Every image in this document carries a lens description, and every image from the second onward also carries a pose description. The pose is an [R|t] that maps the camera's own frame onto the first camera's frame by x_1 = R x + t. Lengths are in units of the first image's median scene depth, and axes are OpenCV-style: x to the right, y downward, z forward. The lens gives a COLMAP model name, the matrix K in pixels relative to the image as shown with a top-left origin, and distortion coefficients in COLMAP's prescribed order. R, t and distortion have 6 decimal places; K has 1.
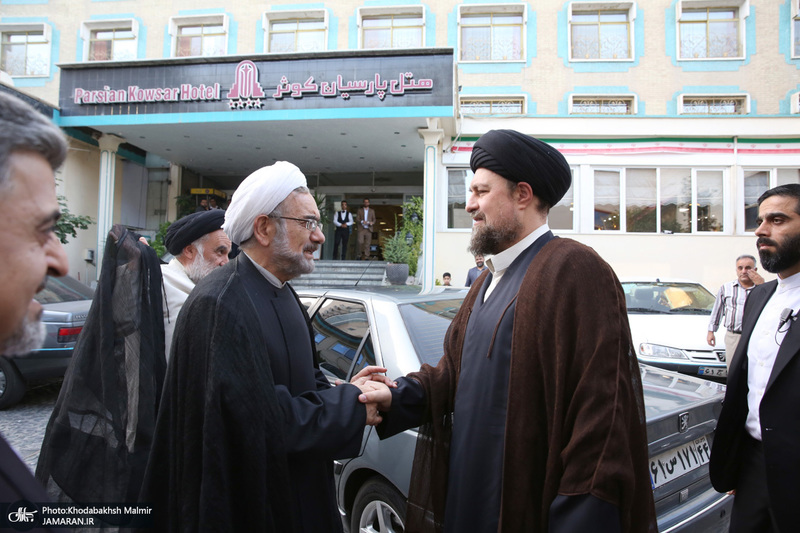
lens RADIAL K [[537.7, 0, 400.0], [0, 537.7, 266.5], [0, 0, 1]] dist [-0.097125, 0.073804]
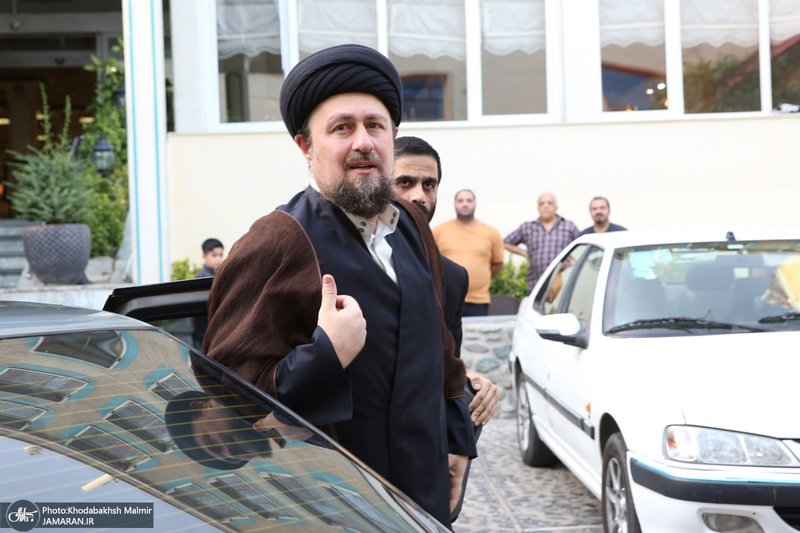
lens RADIAL K [[1233.0, 0, 400.0], [0, 1233.0, 266.5], [0, 0, 1]] dist [0.021702, 0.070160]
pose [[0.990464, -0.054154, 0.126681, 0.115079], [0.049659, 0.998029, 0.038375, 0.002365], [-0.128509, -0.031718, 0.991201, 0.142649]]
